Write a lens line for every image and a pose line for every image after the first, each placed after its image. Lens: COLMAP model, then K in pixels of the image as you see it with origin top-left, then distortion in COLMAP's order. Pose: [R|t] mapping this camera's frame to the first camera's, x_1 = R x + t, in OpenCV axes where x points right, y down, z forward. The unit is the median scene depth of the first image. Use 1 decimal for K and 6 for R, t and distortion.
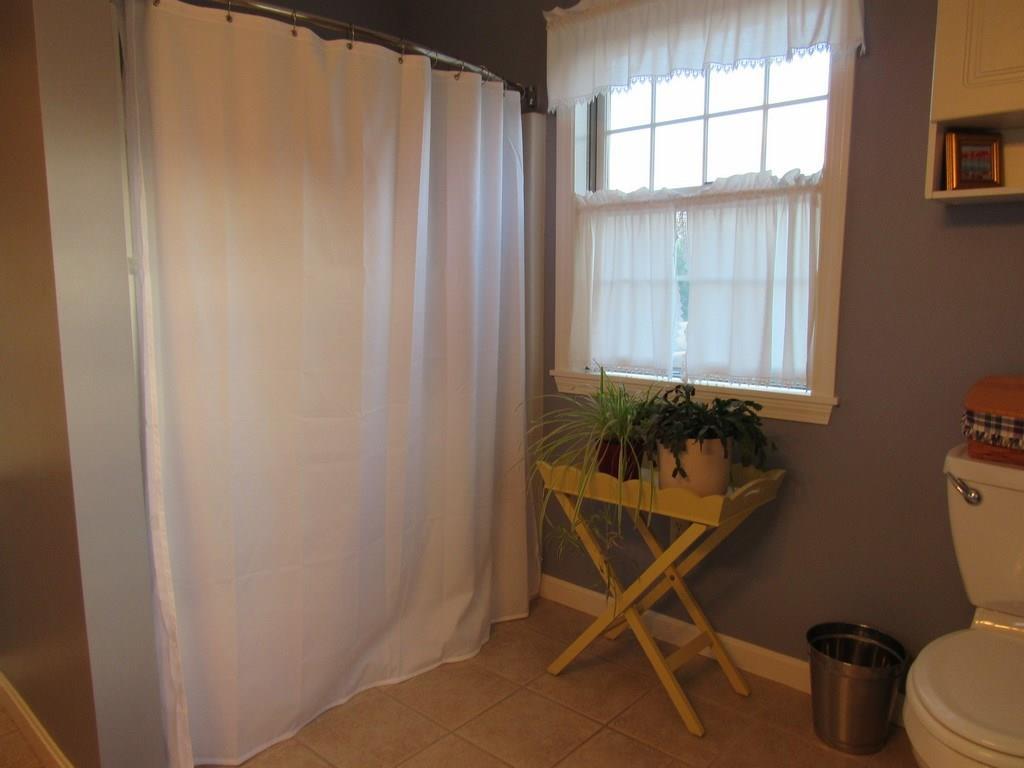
lens RADIAL K [[730.2, 0, 512.6], [0, 730.2, 383.8], [0, 0, 1]] dist [-0.003574, -0.000339]
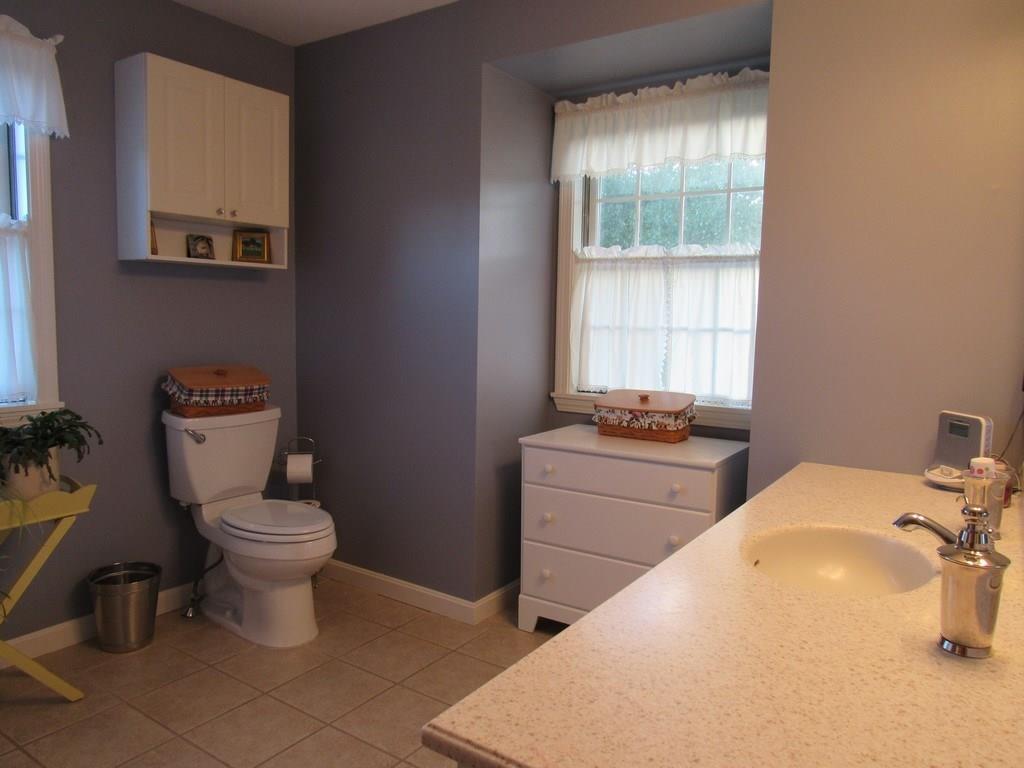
lens RADIAL K [[730.2, 0, 512.2], [0, 730.2, 382.6], [0, 0, 1]] dist [-0.003574, -0.000339]
pose [[-0.130197, -0.091441, 0.987263, -1.119940], [0.118051, 0.987225, 0.107006, -0.069808], [-0.984435, 0.130479, -0.117739, 0.477185]]
